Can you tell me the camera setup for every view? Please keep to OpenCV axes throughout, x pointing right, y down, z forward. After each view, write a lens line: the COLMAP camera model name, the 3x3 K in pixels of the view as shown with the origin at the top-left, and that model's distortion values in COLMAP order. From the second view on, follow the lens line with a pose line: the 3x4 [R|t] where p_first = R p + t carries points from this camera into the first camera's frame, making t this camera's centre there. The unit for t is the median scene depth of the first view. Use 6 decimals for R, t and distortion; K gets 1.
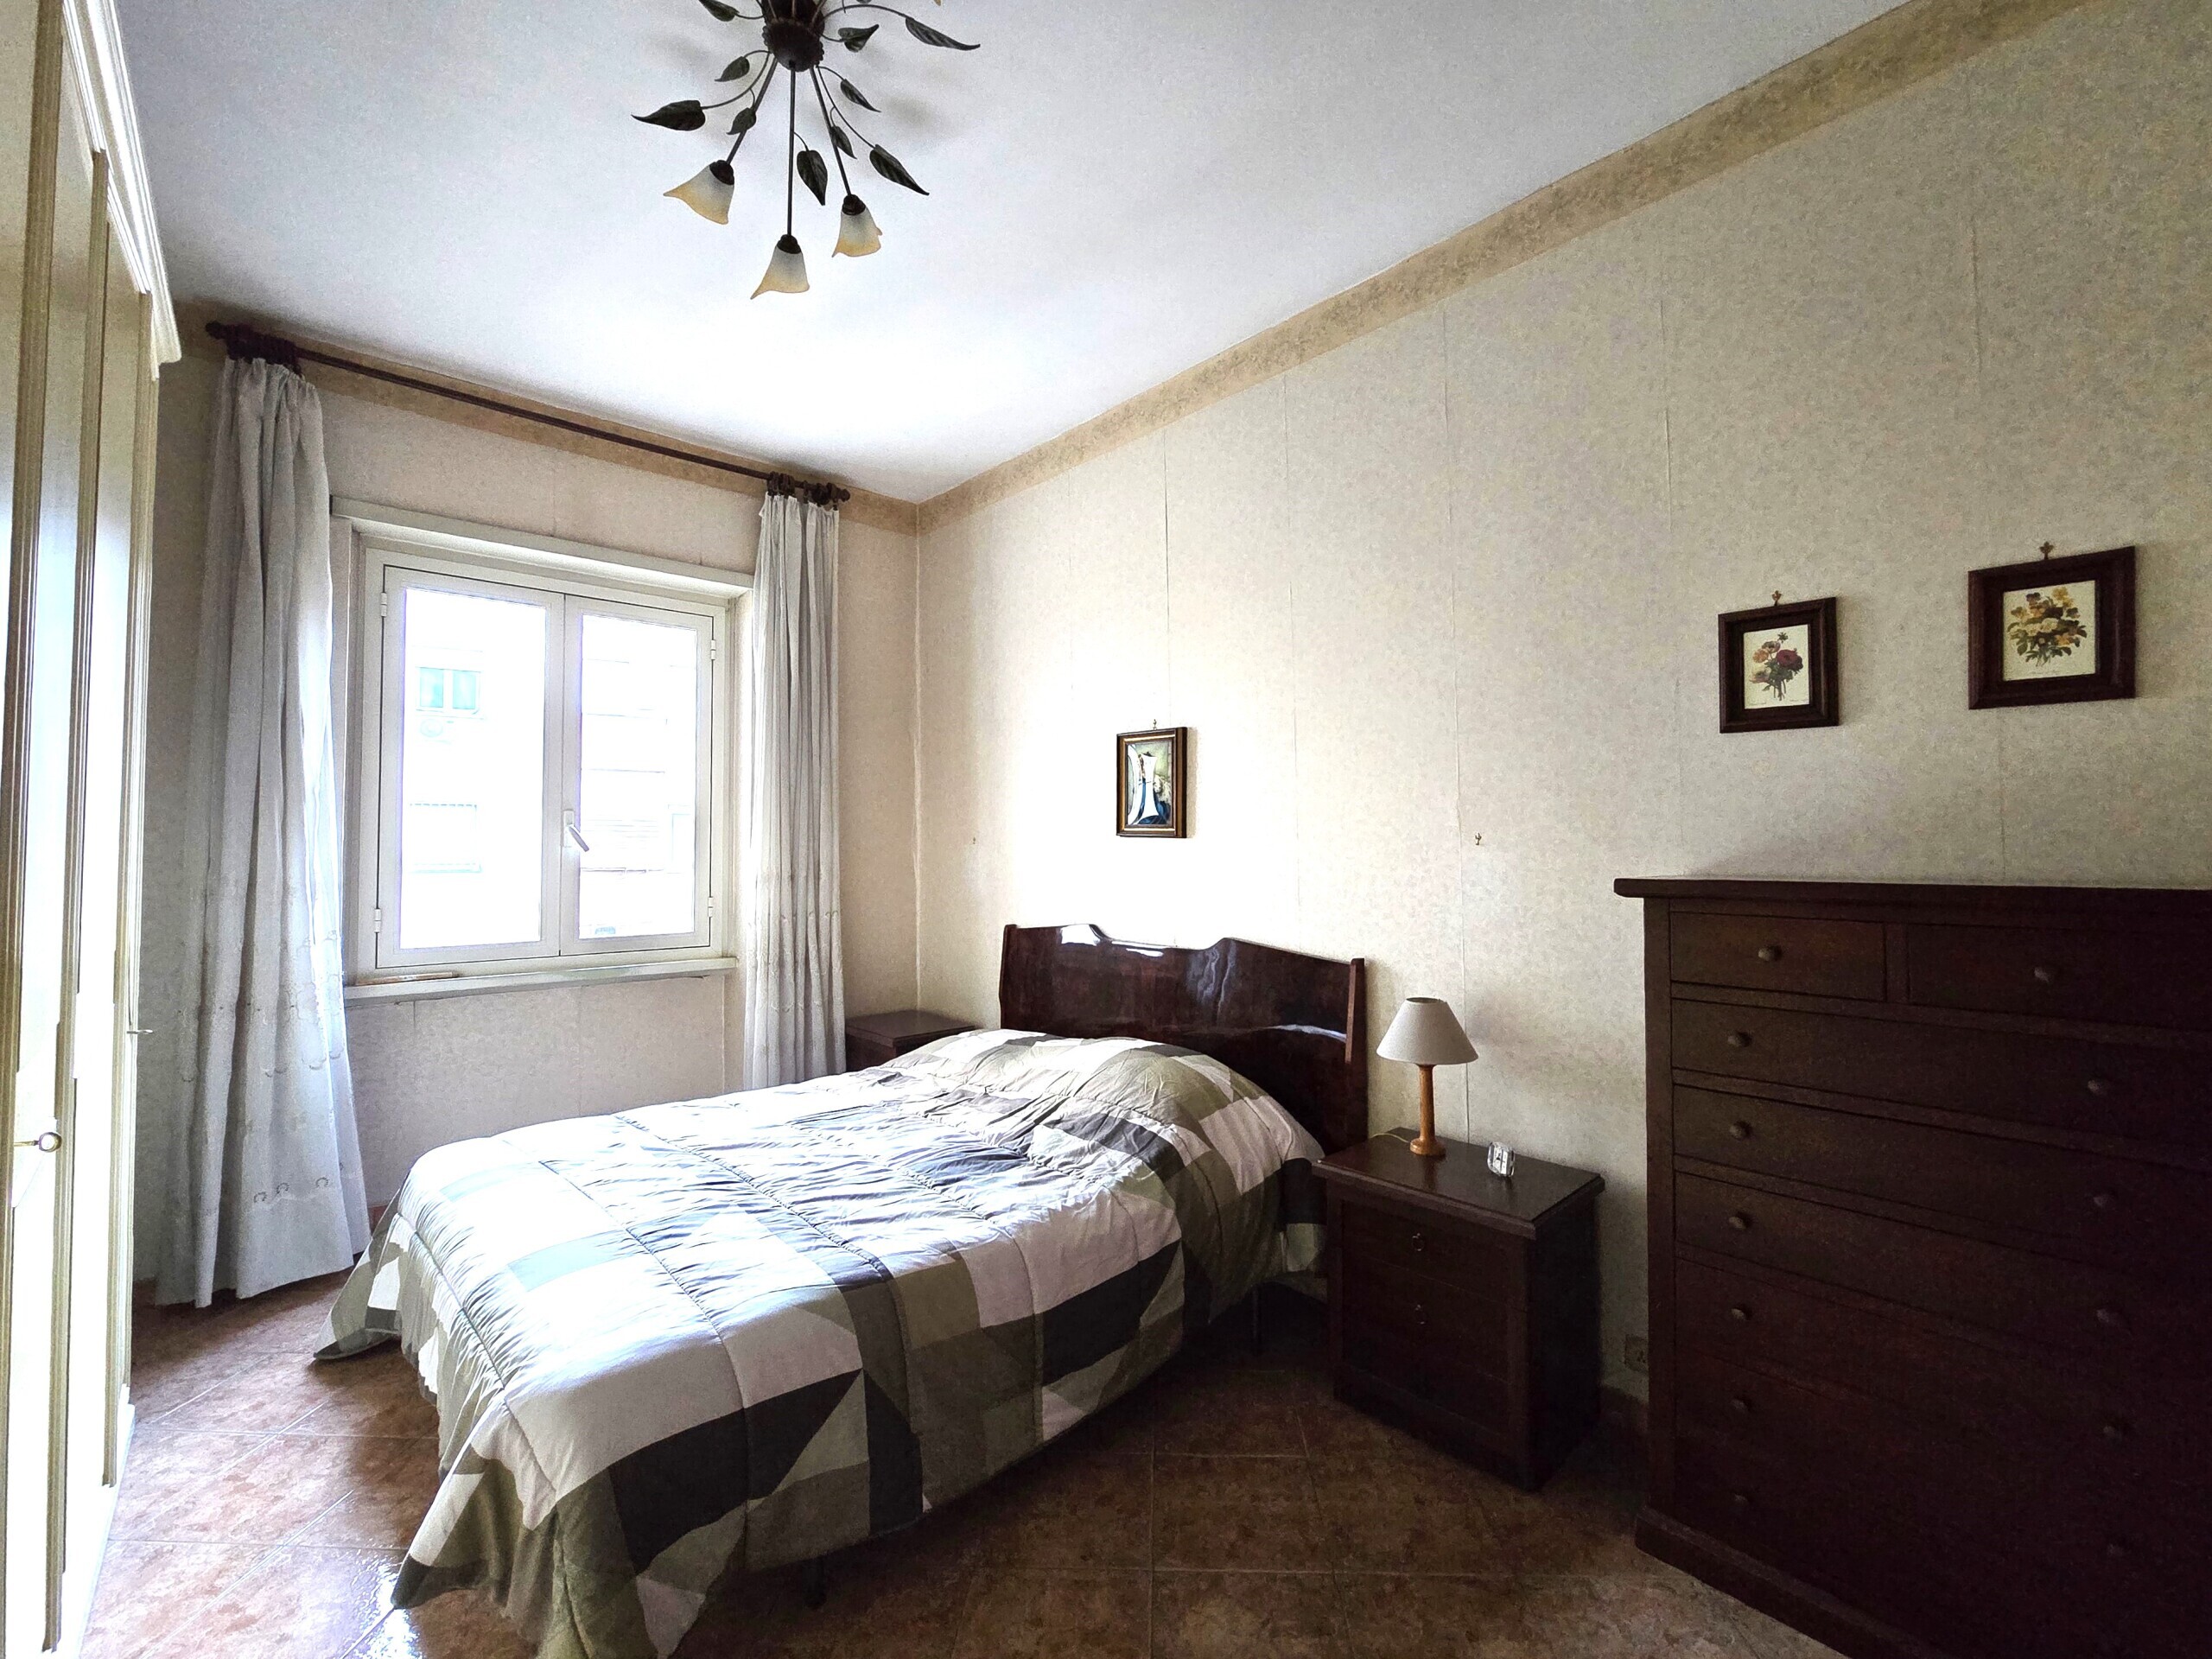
lens RADIAL K [[939.8, 0, 1133.2], [0, 939.8, 820.6], [0, 0, 1]] dist [-0.000560, -0.001384]
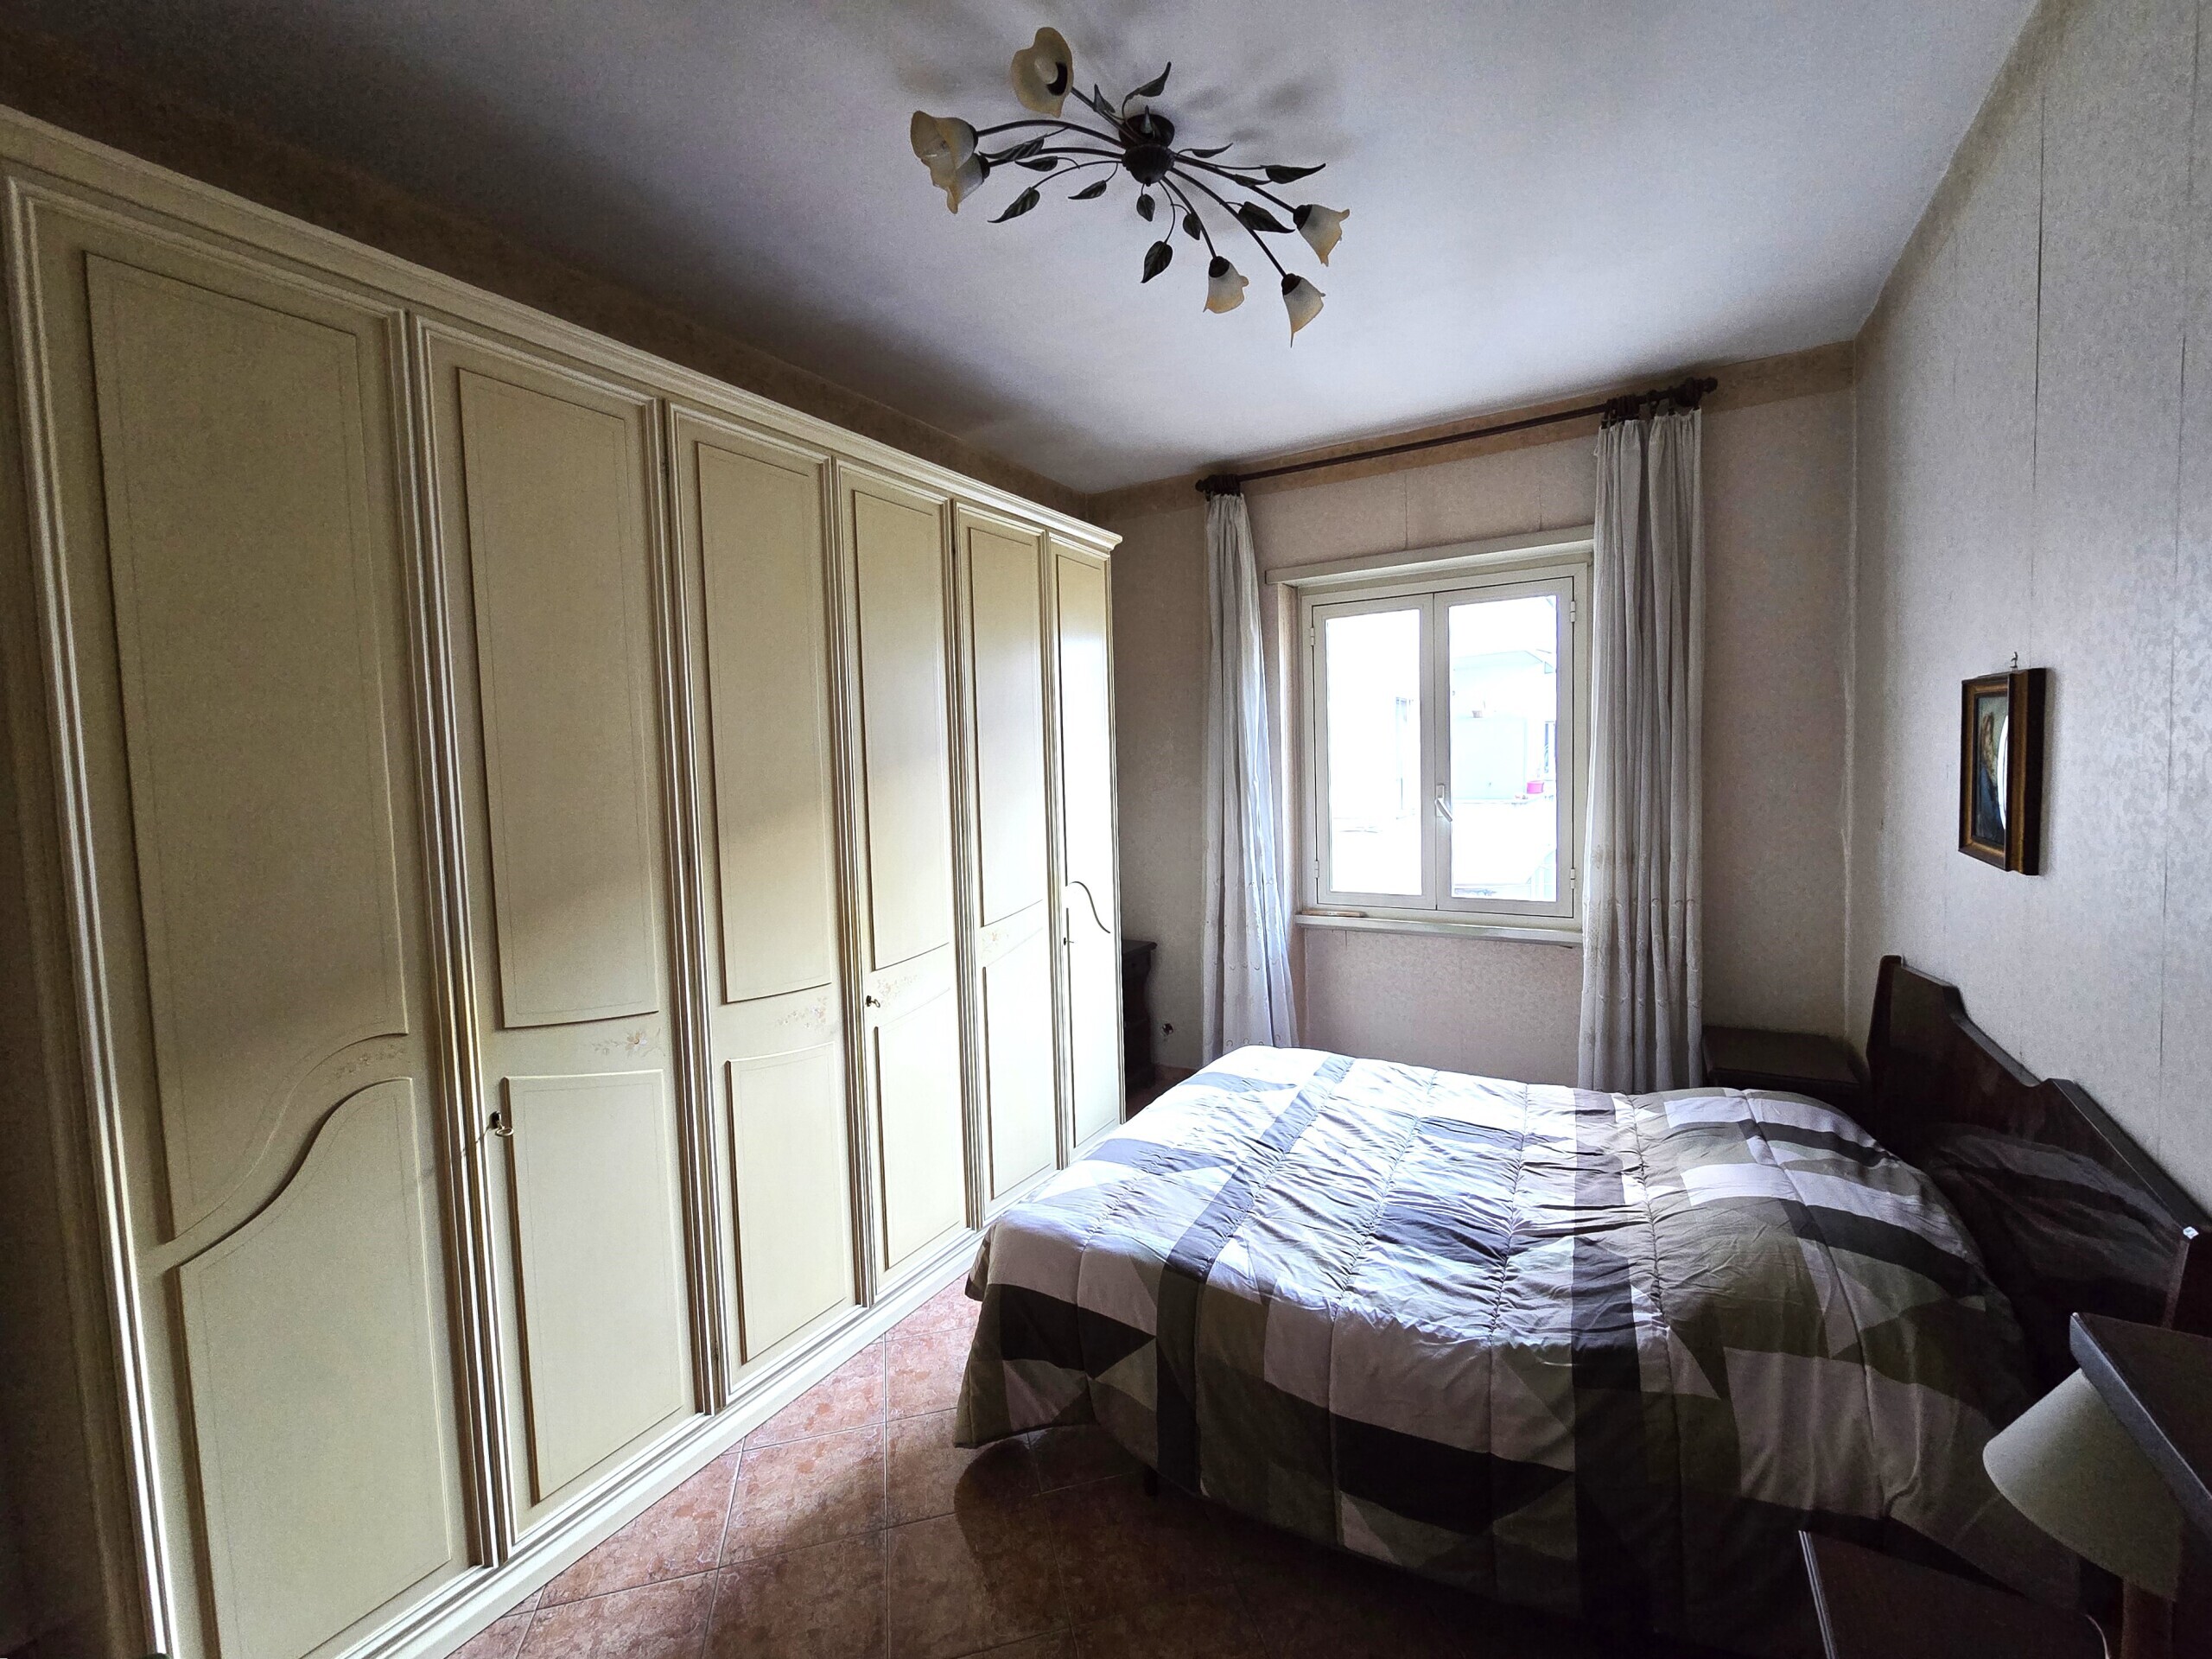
lens RADIAL K [[917.7, 0, 1126.0], [0, 917.7, 821.2], [0, 0, 1]] dist [-0.005853, 0.000160]
pose [[0.292826, 0.054801, -0.954594, 0.559423], [0.056264, 0.995639, 0.074417, -0.112366], [0.954509, -0.075501, 0.288466, 0.491759]]
